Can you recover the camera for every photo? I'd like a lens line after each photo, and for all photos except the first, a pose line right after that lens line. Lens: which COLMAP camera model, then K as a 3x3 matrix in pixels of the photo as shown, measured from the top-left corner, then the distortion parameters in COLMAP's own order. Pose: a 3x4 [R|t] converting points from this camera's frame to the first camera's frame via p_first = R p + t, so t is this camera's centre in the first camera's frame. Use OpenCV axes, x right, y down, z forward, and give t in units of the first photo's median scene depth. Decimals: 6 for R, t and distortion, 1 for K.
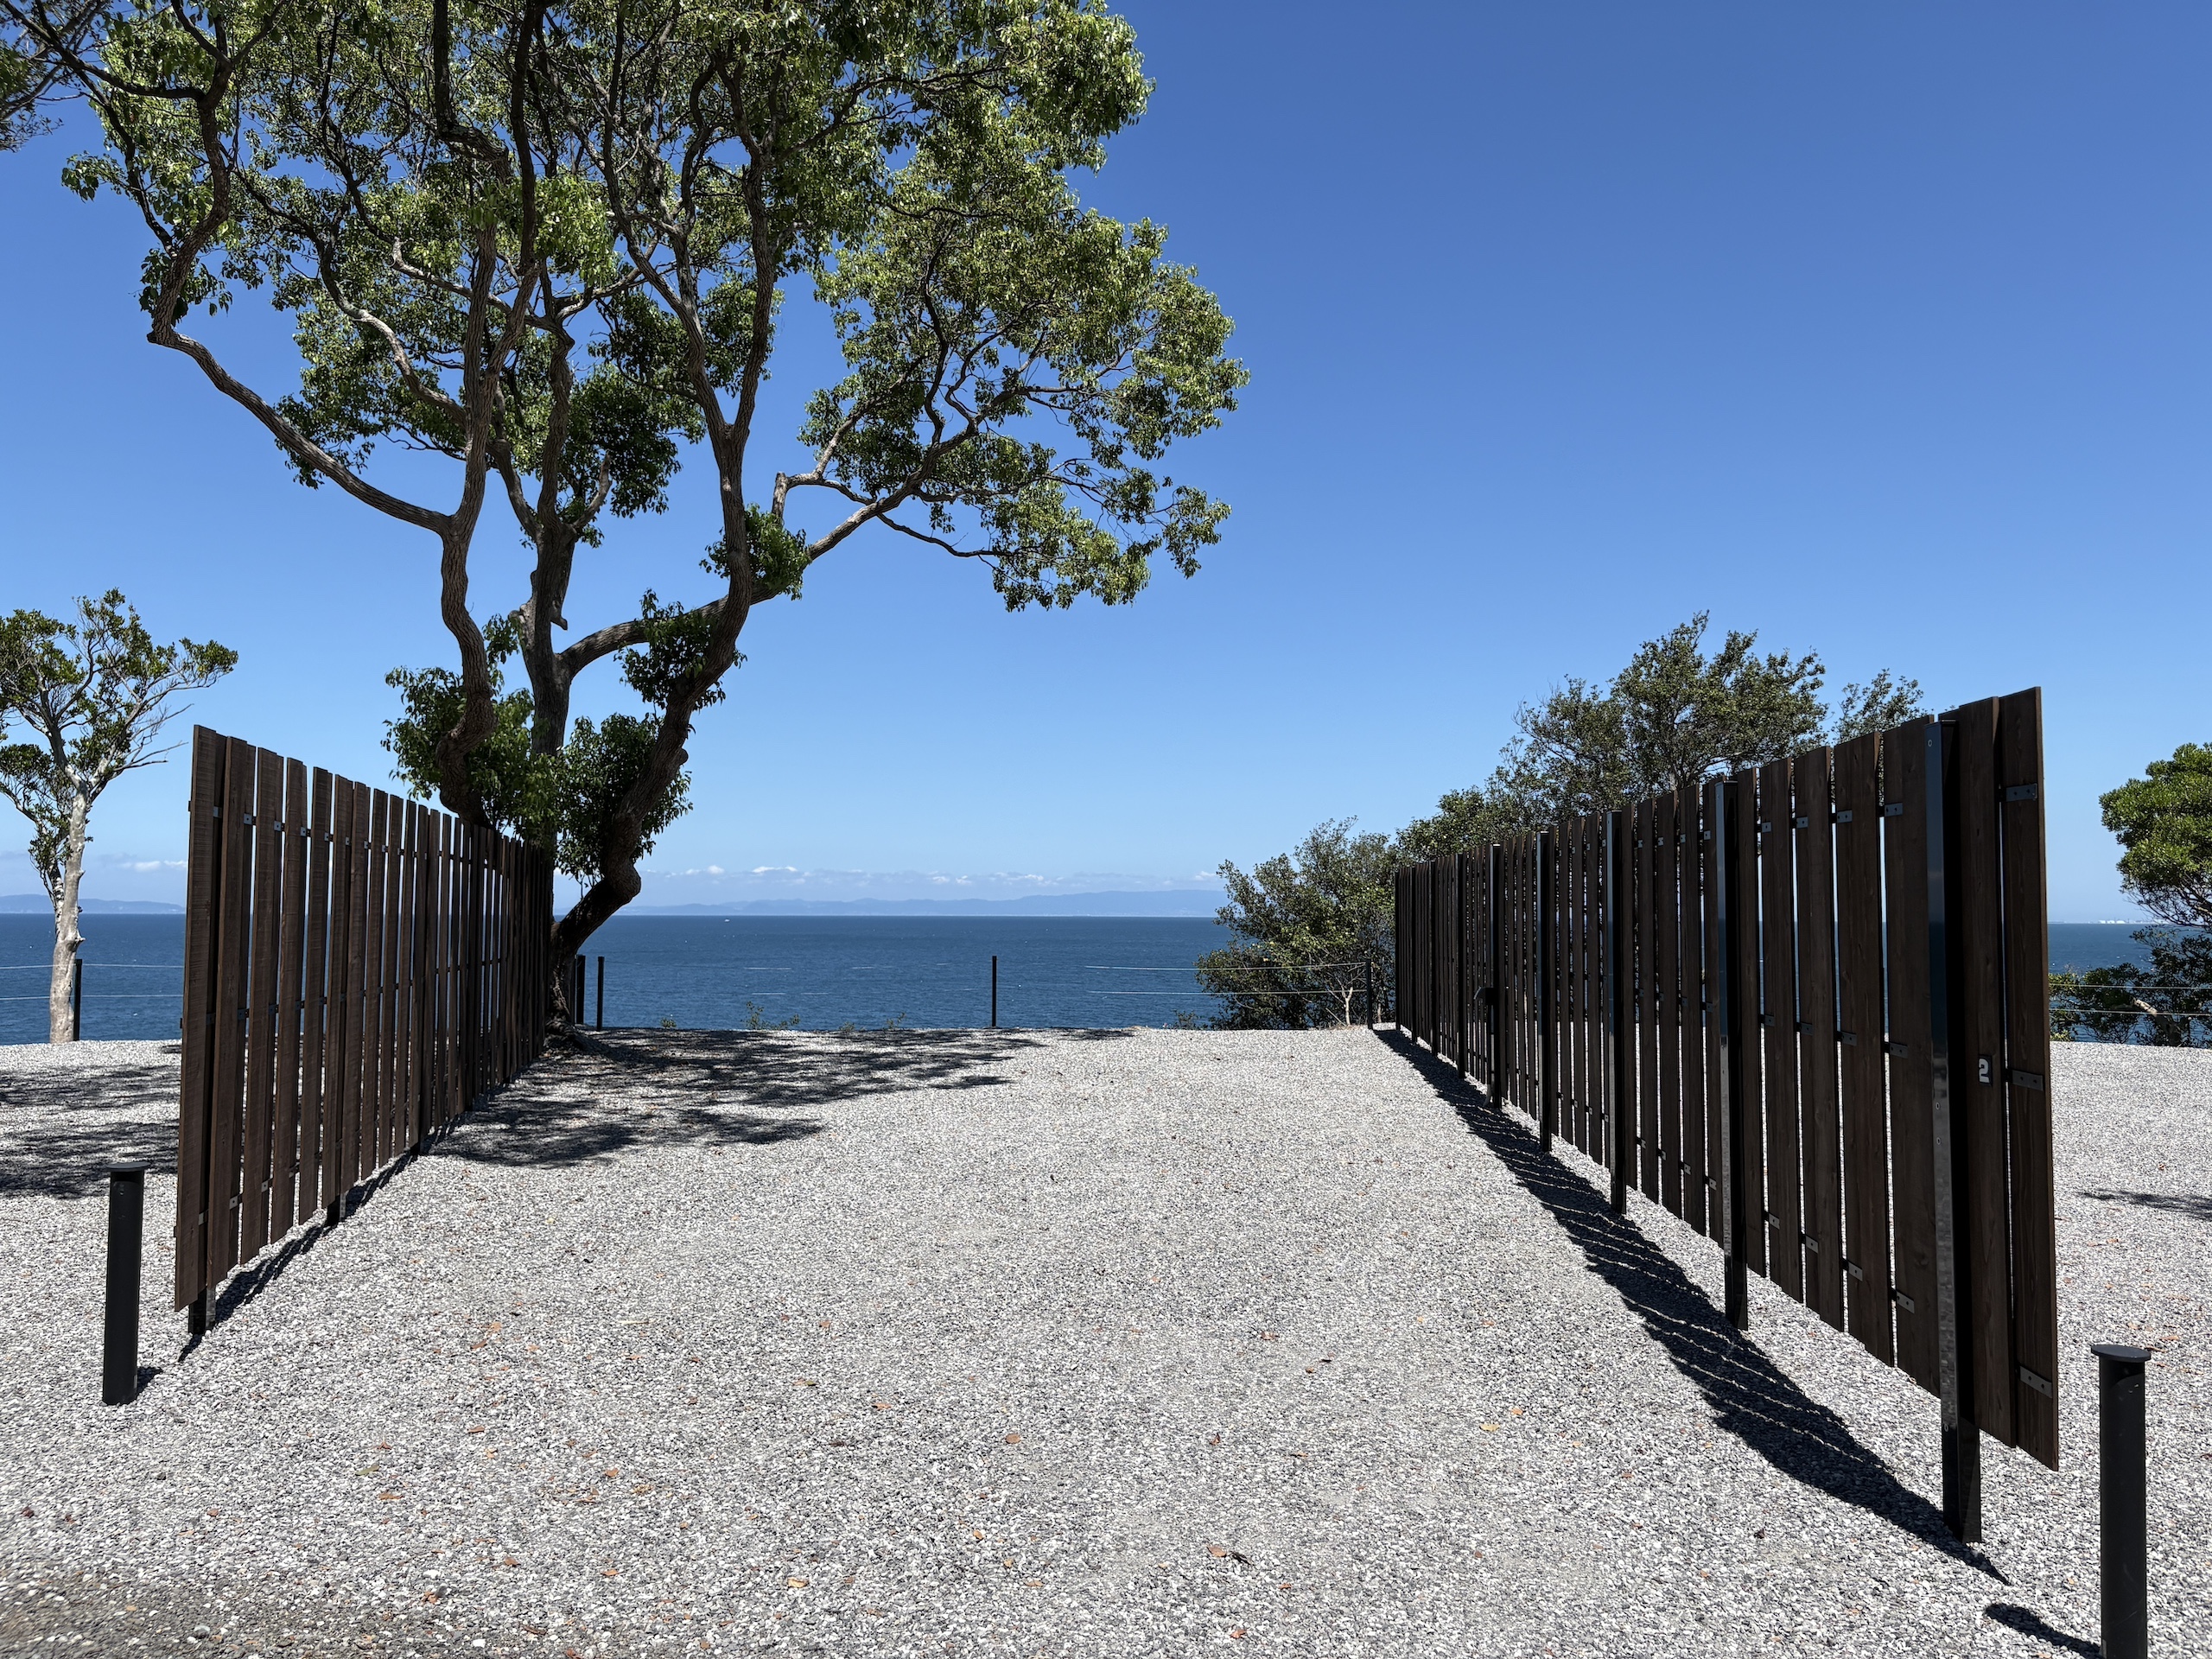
lens RADIAL K [[1681.7, 0, 1128.9], [0, 1681.7, 835.8], [0, 0, 1]] dist [0.036785, -0.035232]
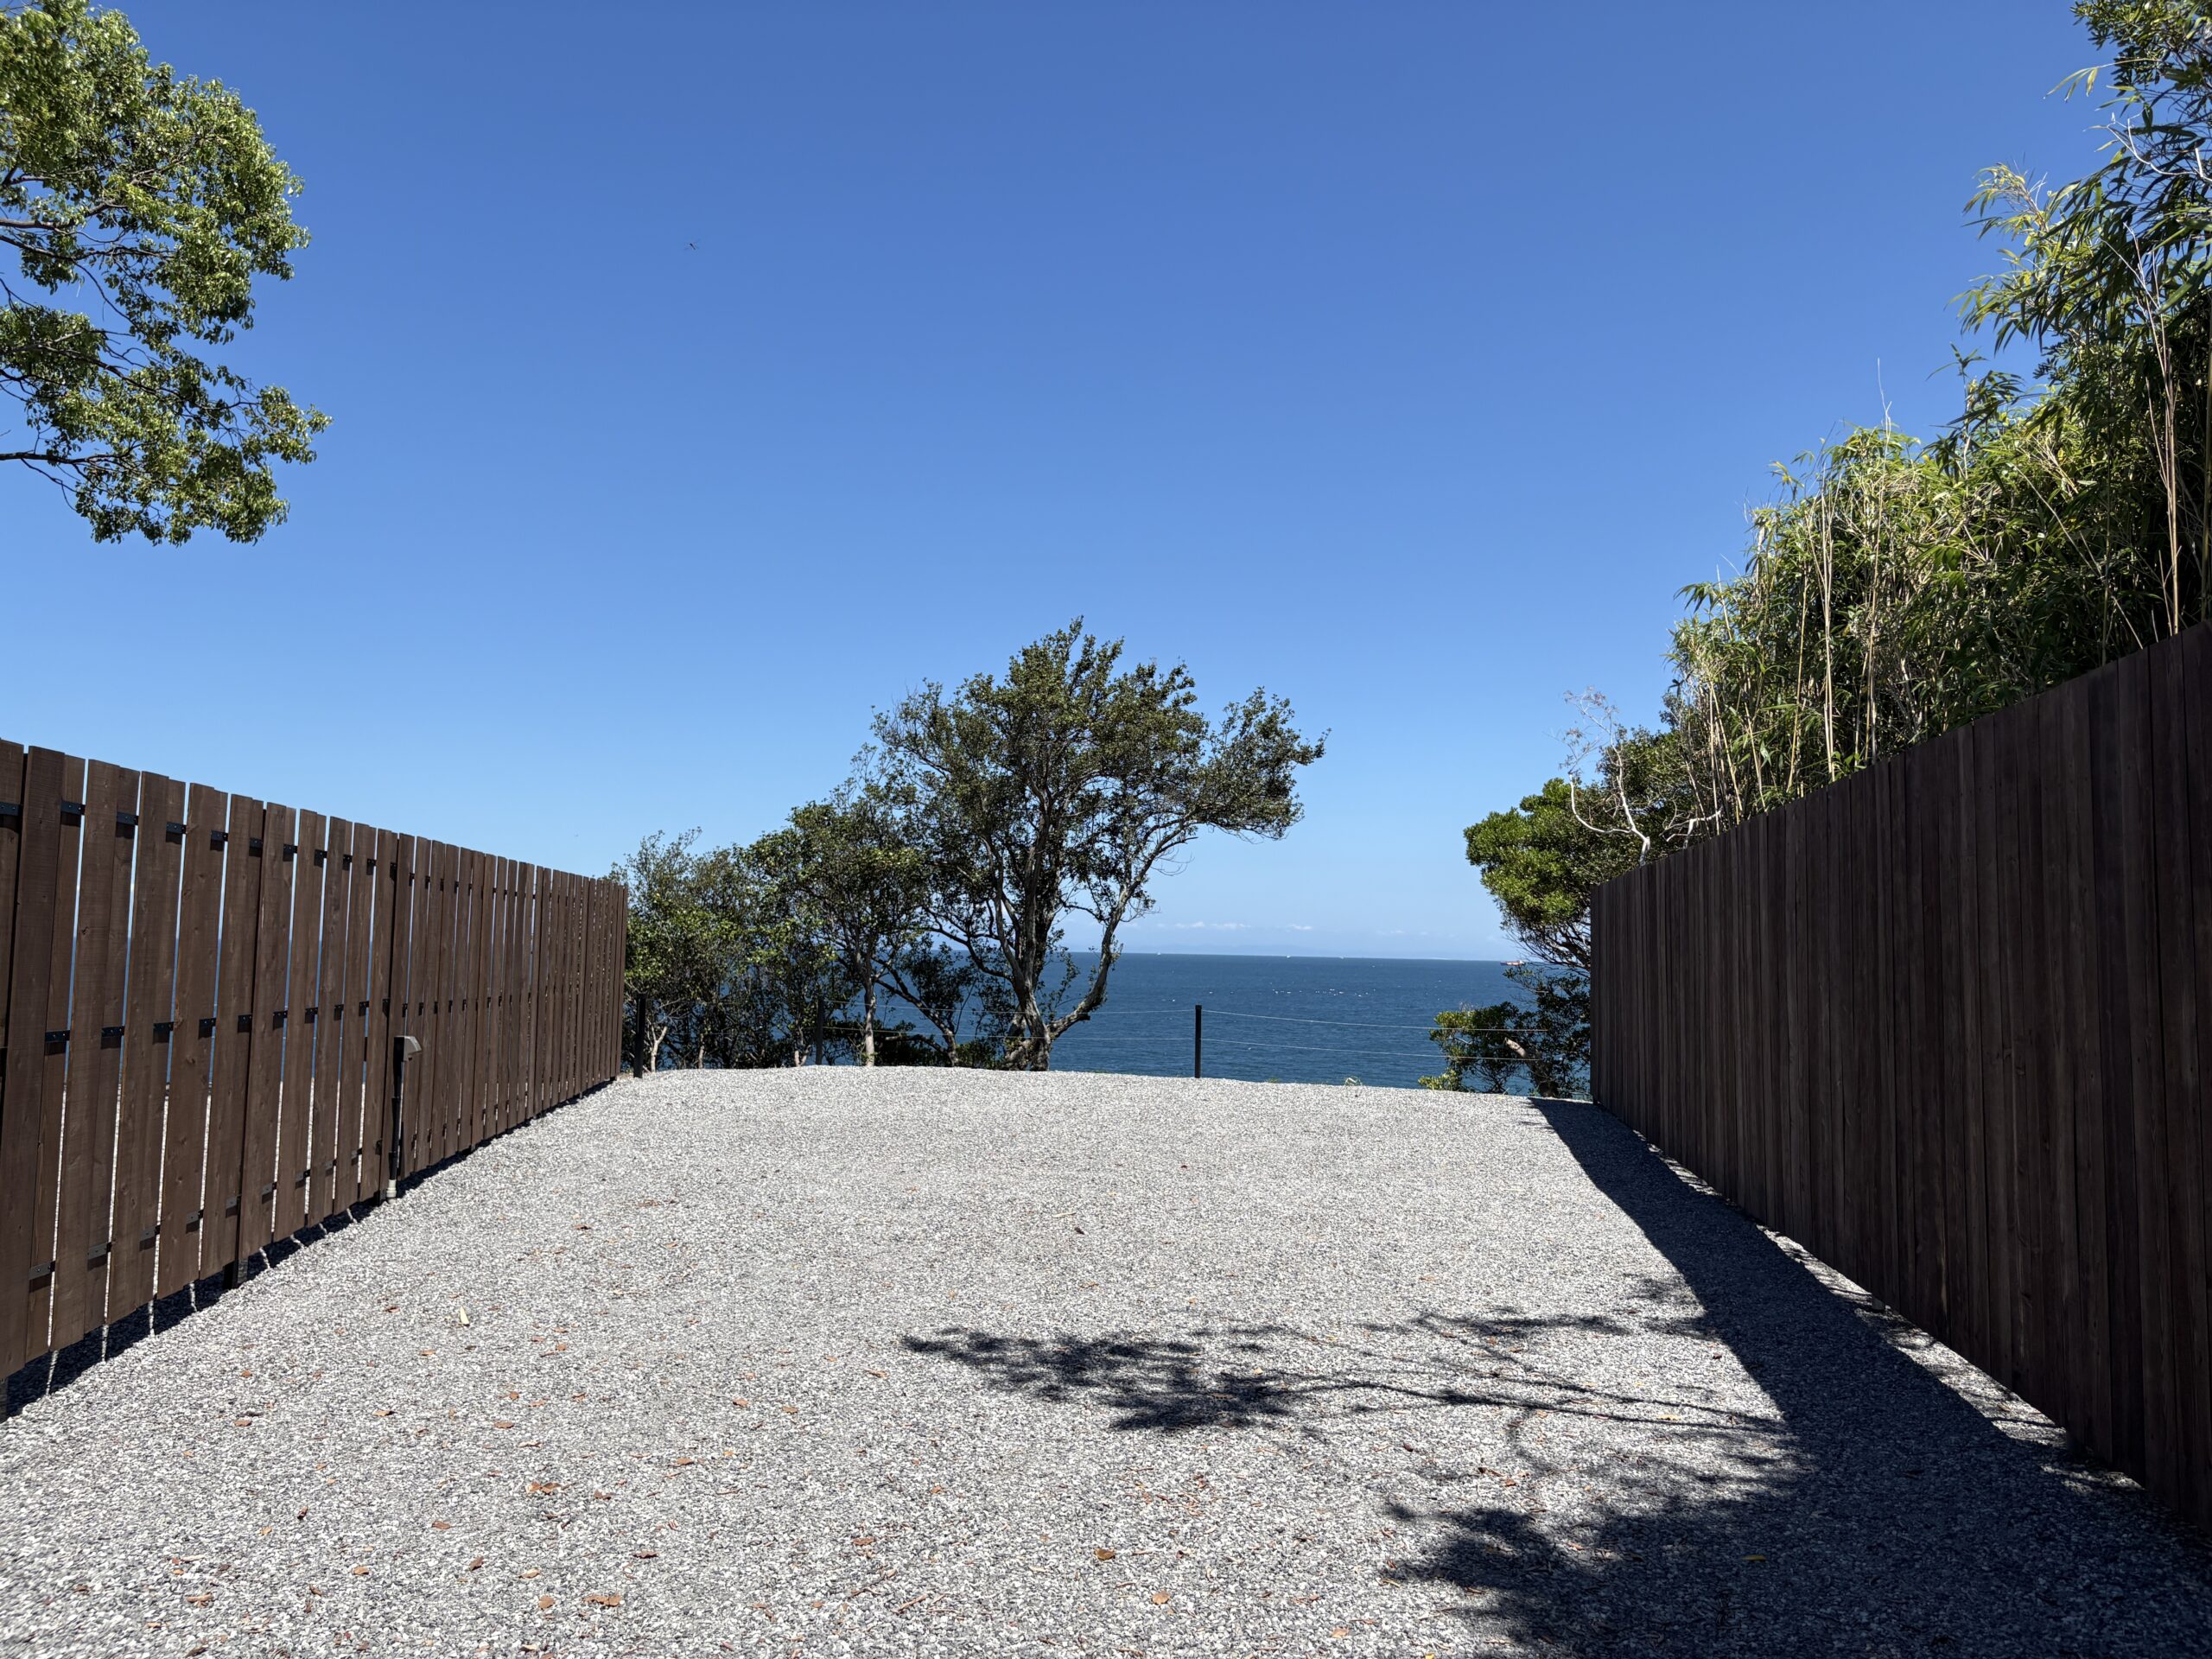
lens RADIAL K [[1681.7, 0, 1117.3], [0, 1681.7, 824.2], [0, 0, 1]] dist [0.036785, -0.035232]
pose [[0.977696, 0.030103, 0.207858, 0.247650], [-0.024981, 0.999317, -0.027221, 0.007509], [-0.208536, 0.021421, 0.977780, 0.144614]]
